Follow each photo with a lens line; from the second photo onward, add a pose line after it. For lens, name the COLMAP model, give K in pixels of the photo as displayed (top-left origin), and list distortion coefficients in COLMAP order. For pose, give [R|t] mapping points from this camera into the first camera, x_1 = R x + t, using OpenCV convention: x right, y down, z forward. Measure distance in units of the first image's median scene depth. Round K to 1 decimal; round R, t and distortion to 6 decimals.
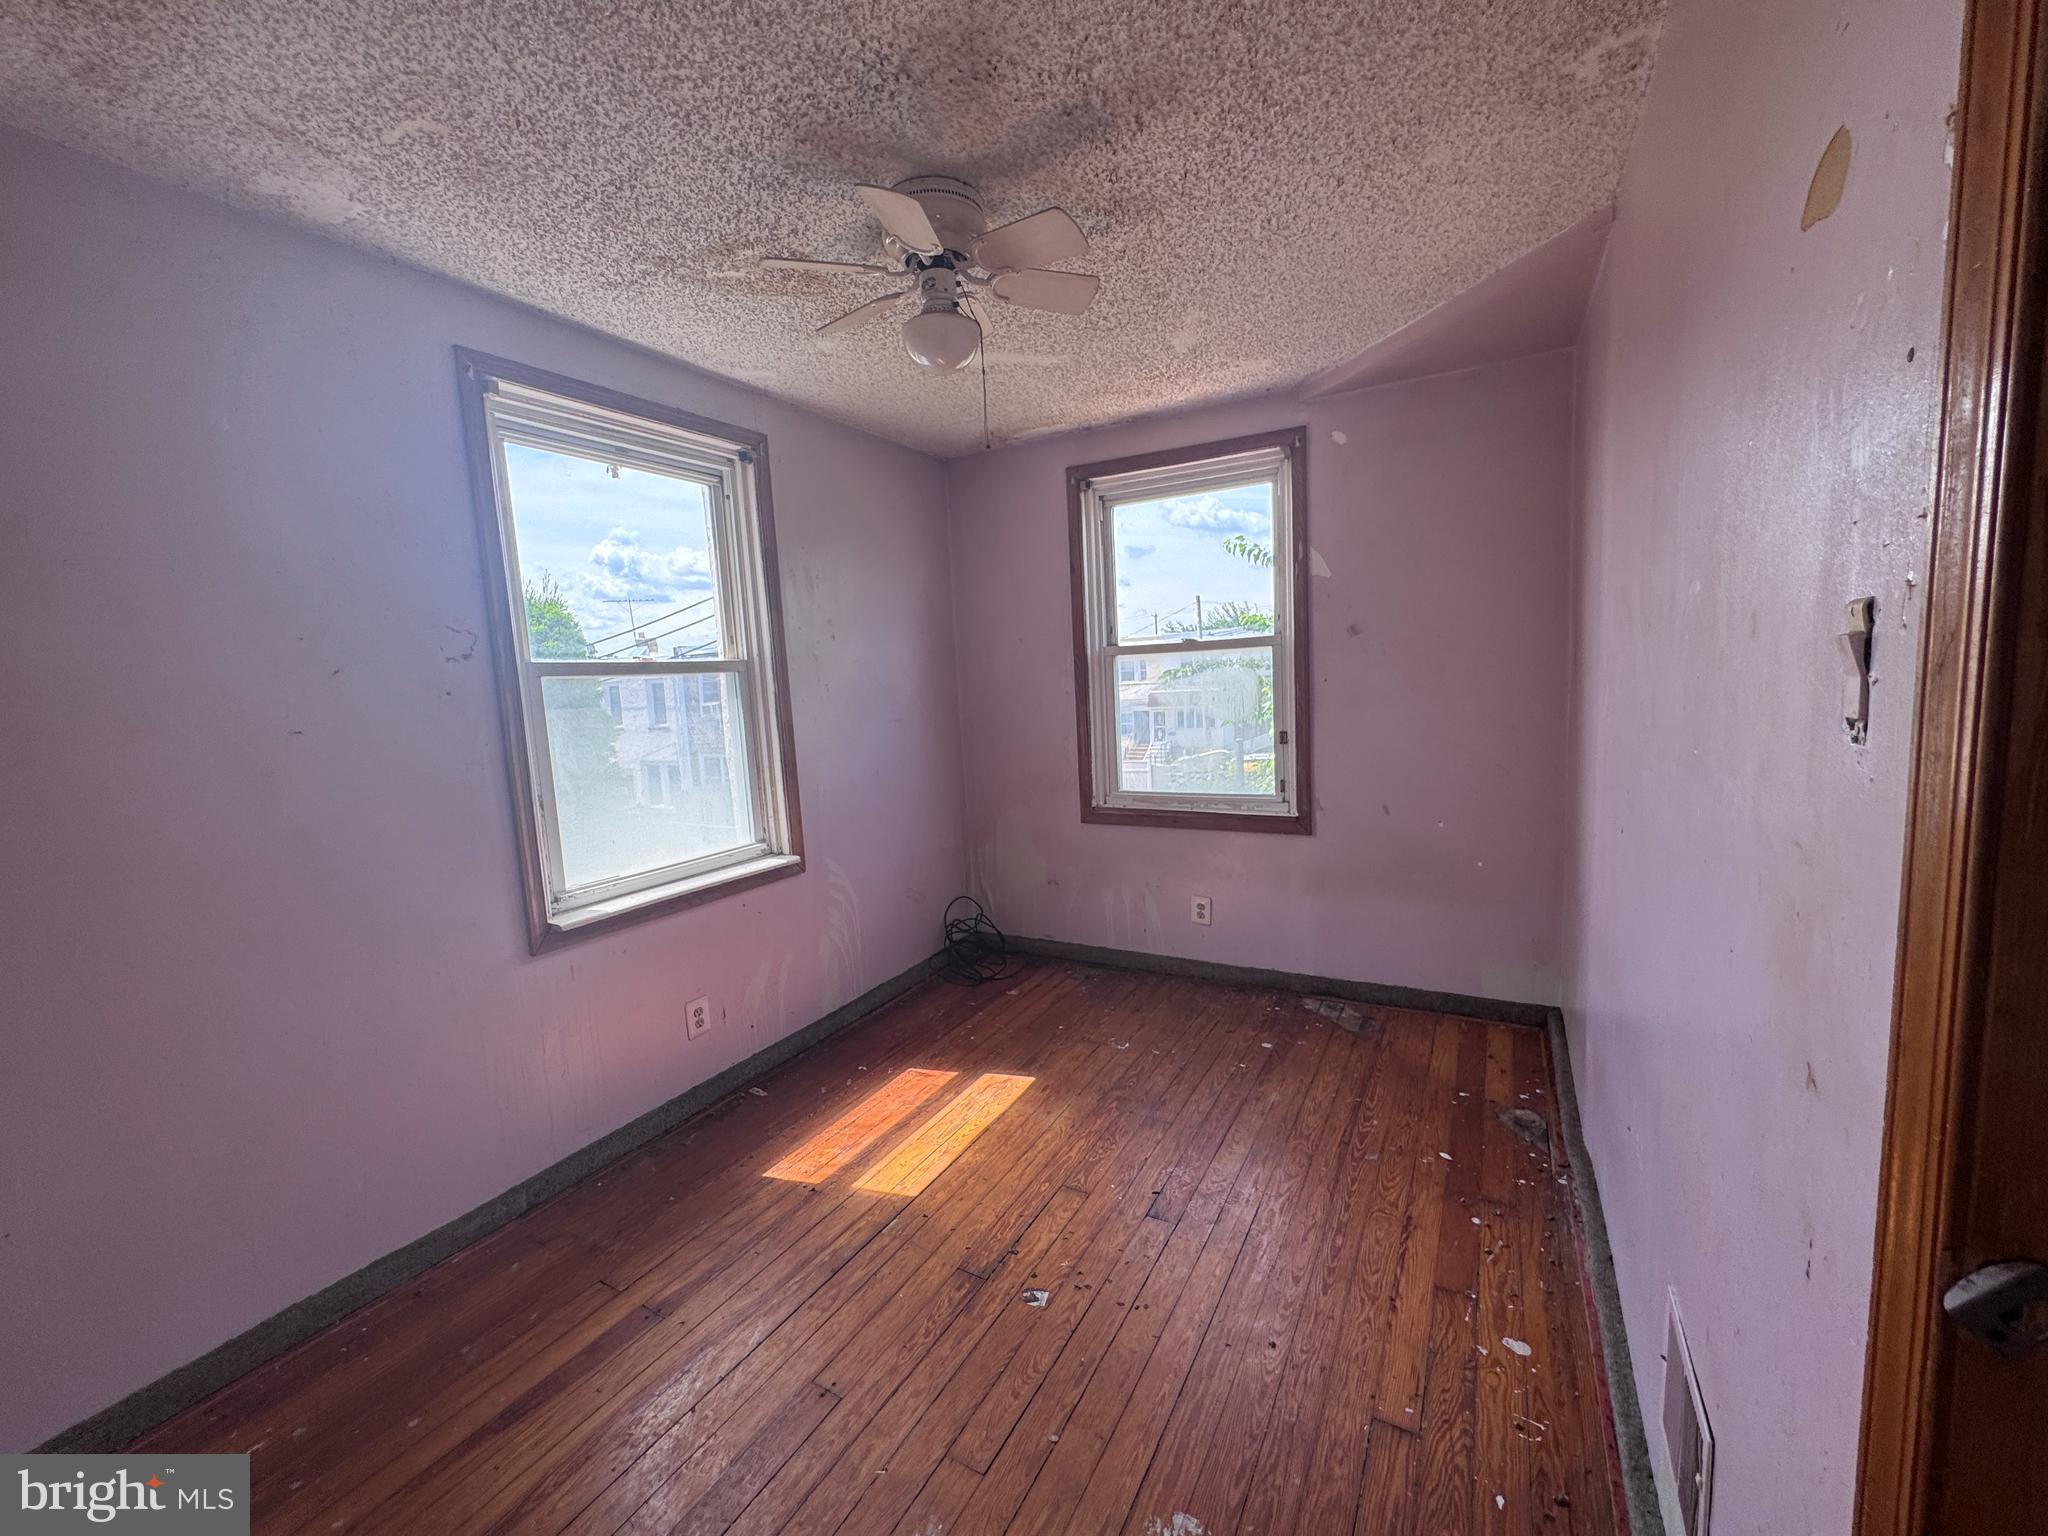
lens RADIAL K [[814.0, 0, 1024.0], [0, 814.0, 768.0], [0, 0, 1]] dist [0.000148, 0.000201]
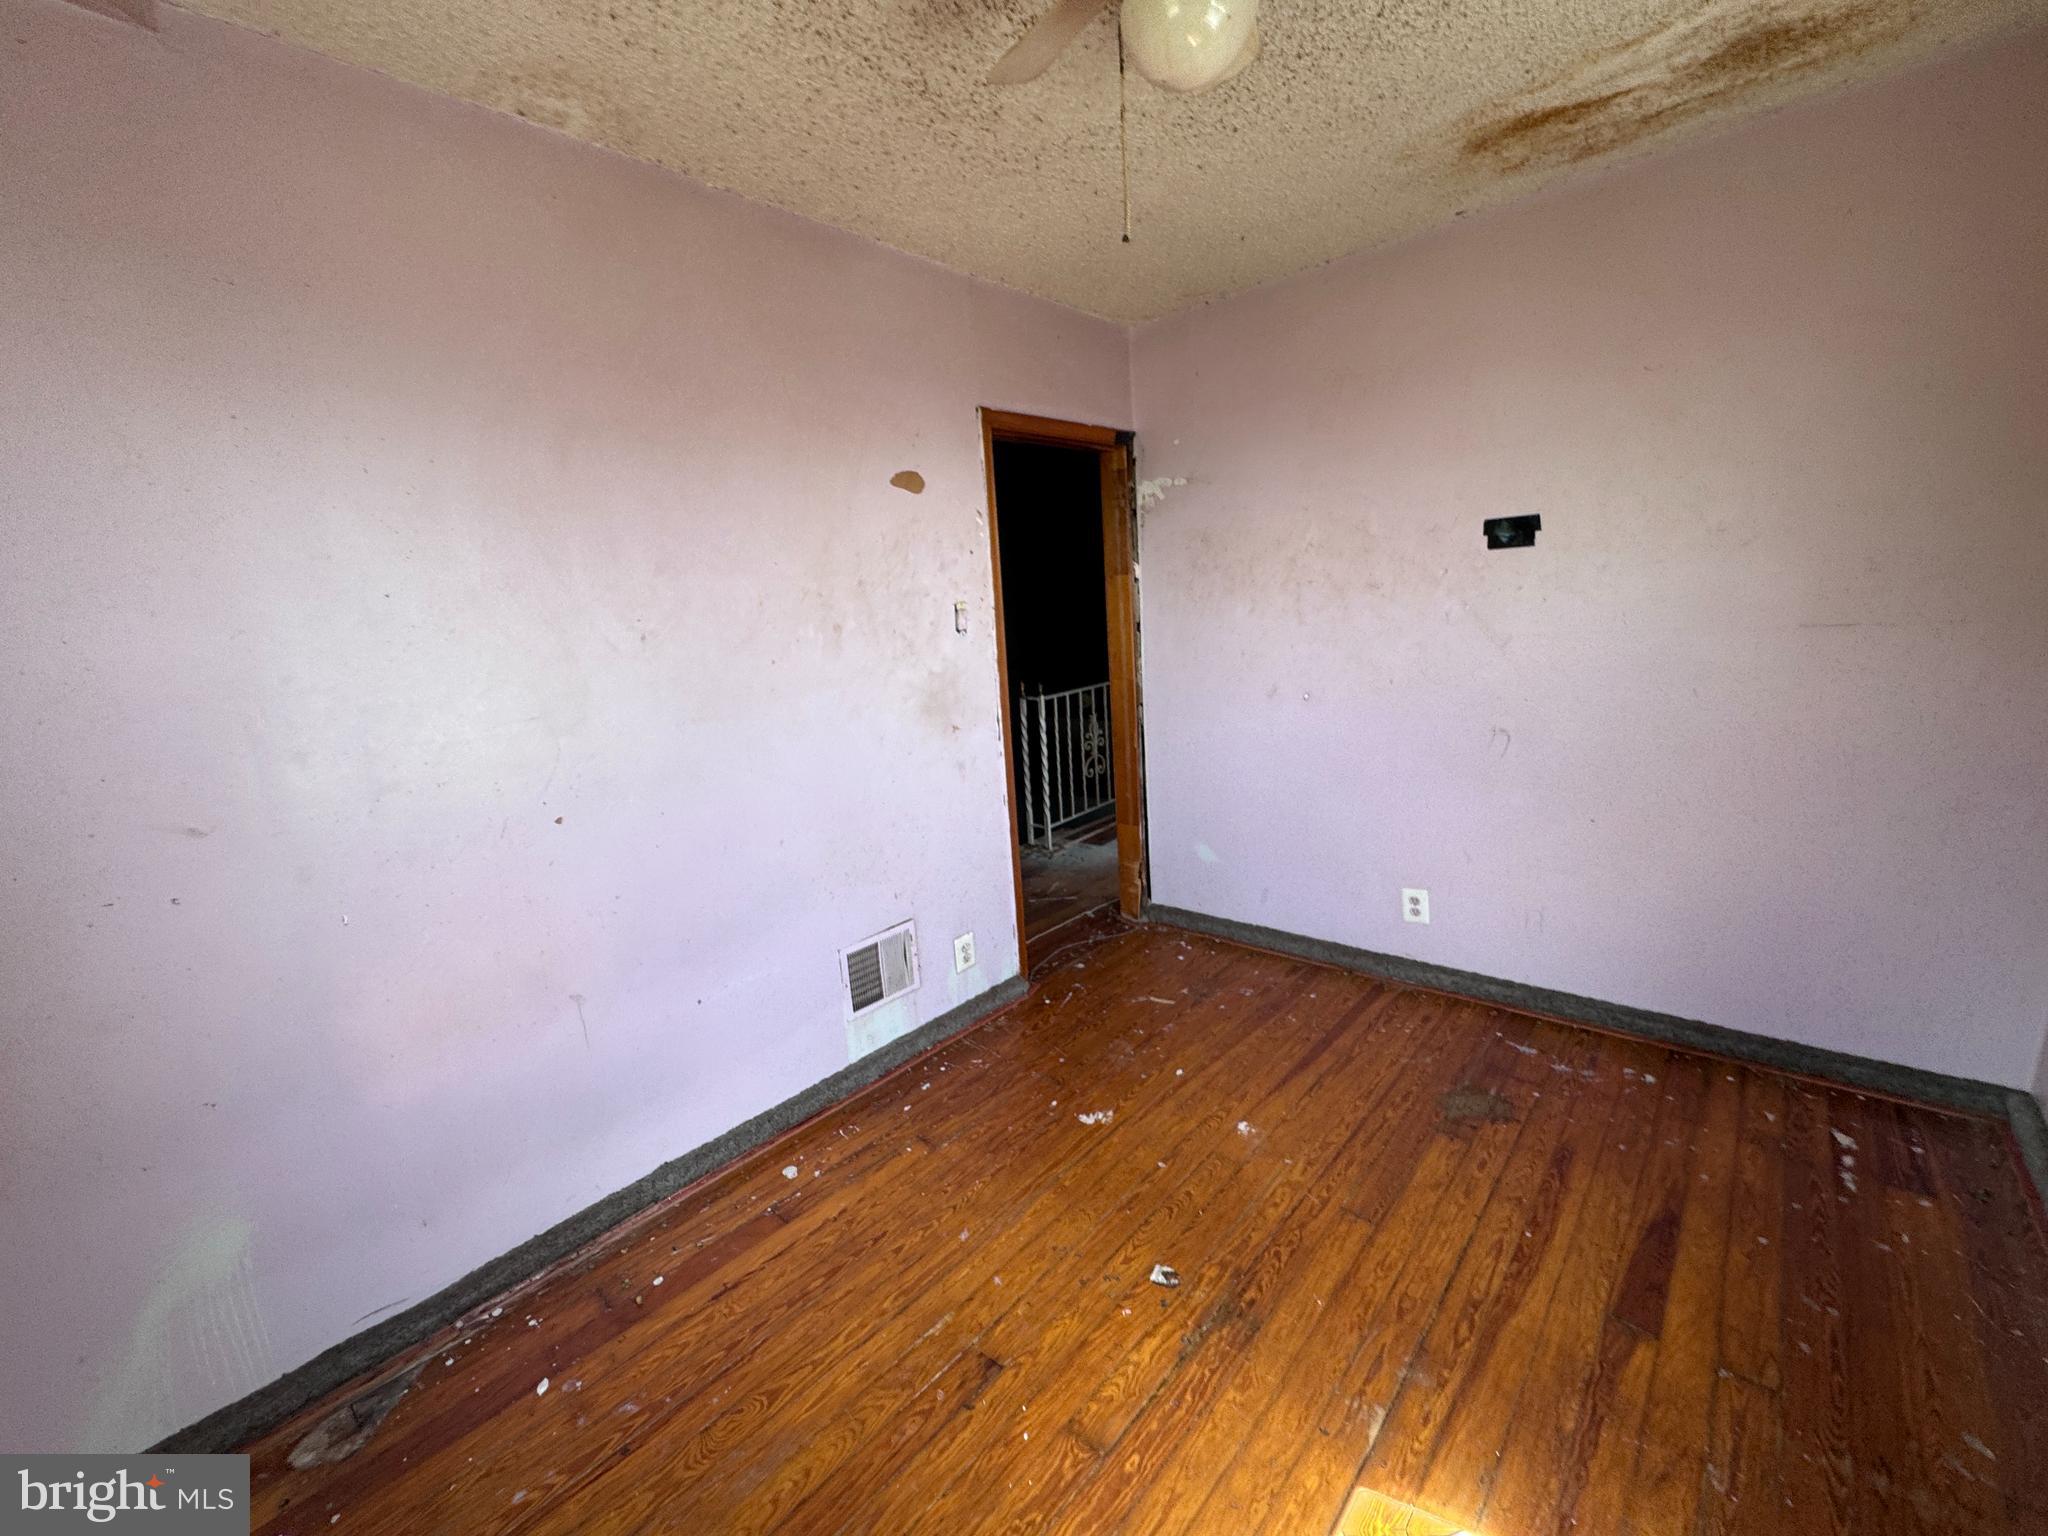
lens RADIAL K [[821.9, 0, 1019.4], [0, 821.9, 767.2], [0, 0, 1]] dist [-0.009931, 0.000890]
pose [[-0.967573, 0.066546, 0.243668, -0.084665], [0.140348, 0.943691, 0.299581, -0.191268], [-0.210012, 0.324065, -0.922430, 1.578662]]
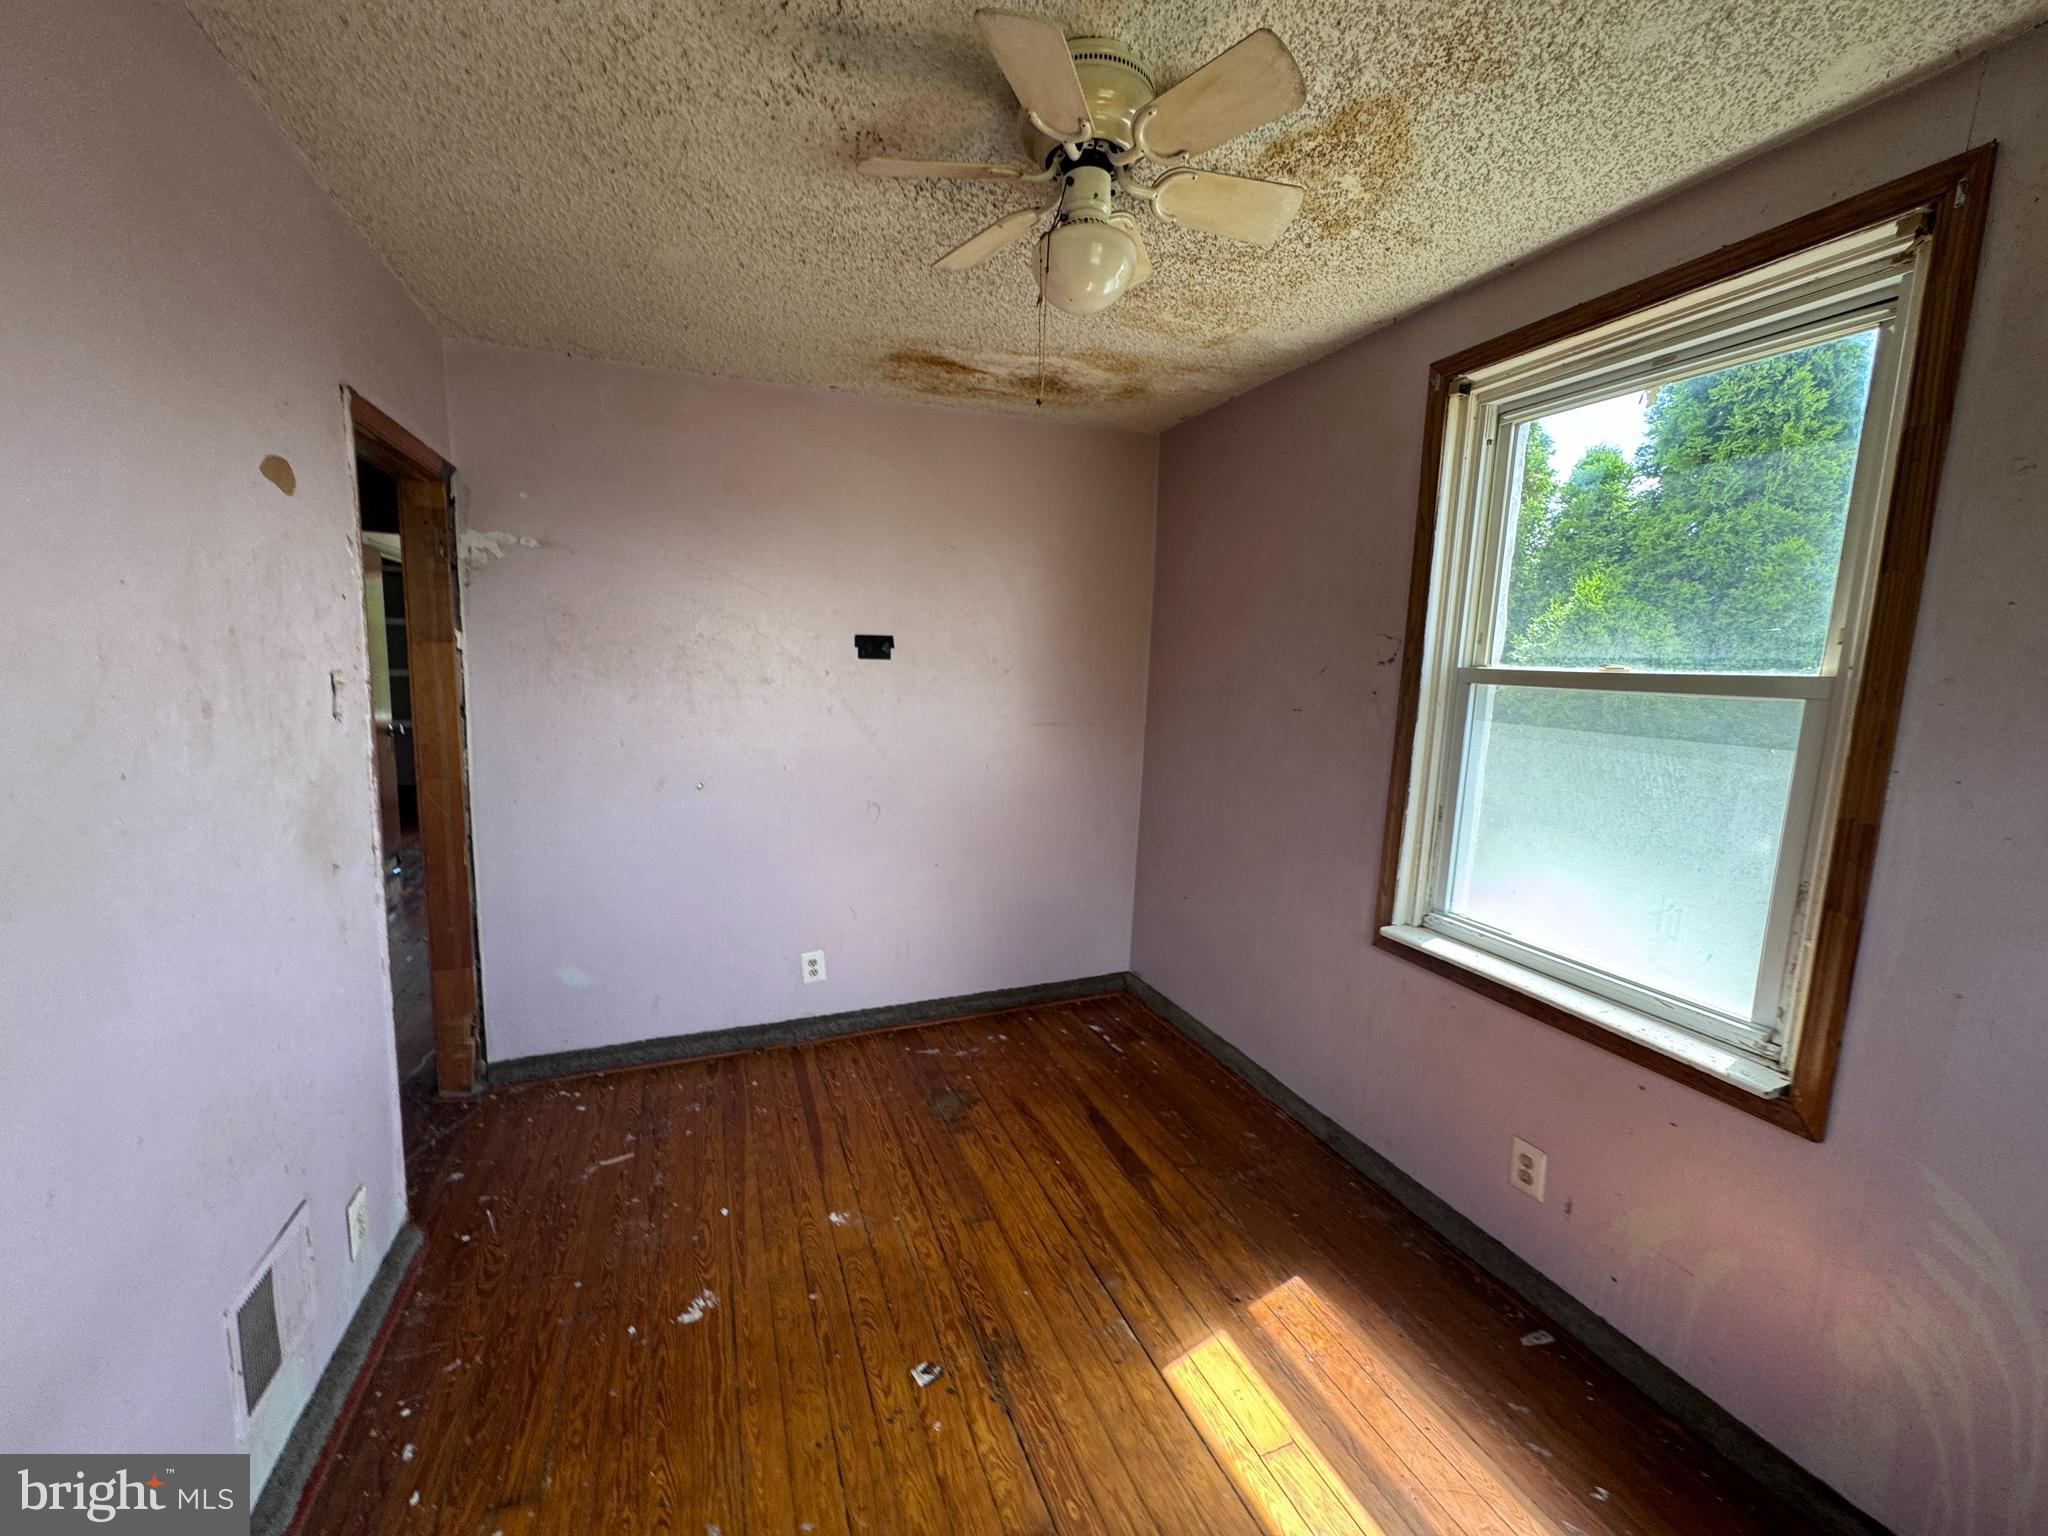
lens RADIAL K [[821.9, 0, 1019.4], [0, 821.9, 767.2], [0, 0, 1]] dist [-0.009931, 0.000890]
pose [[-0.629558, 0.130887, -0.765850, 0.524903], [-0.088868, 0.967108, 0.238336, -0.227579], [0.771855, 0.218106, -0.597219, 1.369138]]
